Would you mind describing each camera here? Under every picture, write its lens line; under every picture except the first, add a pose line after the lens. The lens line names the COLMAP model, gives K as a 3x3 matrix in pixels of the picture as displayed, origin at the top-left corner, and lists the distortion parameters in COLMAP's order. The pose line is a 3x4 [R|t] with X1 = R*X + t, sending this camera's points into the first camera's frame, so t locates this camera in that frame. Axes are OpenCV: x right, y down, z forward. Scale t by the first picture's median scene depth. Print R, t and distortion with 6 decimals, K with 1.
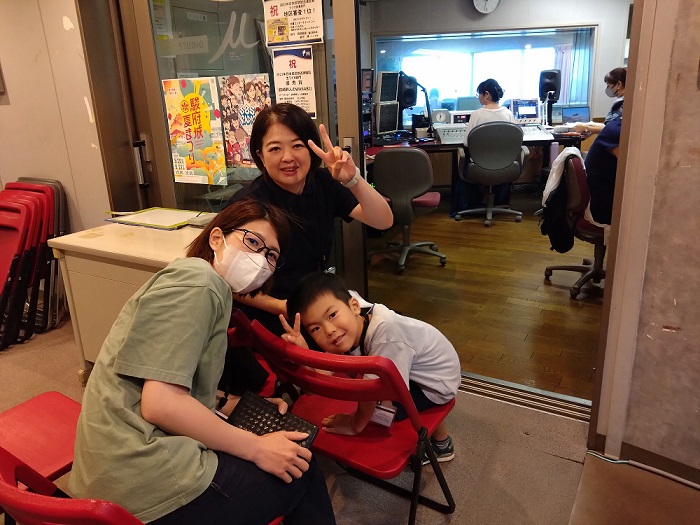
lens RADIAL K [[539.5, 0, 345.6], [0, 539.5, 260.4], [0, 0, 1]] dist [-0.009898, -0.023815]
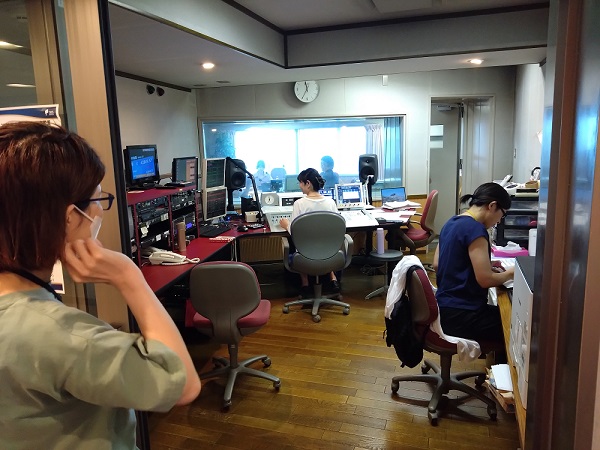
lens RADIAL K [[462.4, 0, 298.3], [0, 462.4, 225.2], [0, 0, 1]] dist [-0.009898, -0.023815]
pose [[0.975295, -0.025233, 0.219459, 0.040794], [0.056372, 0.988992, -0.136807, -0.104910], [-0.213591, 0.145799, 0.965982, 0.167784]]
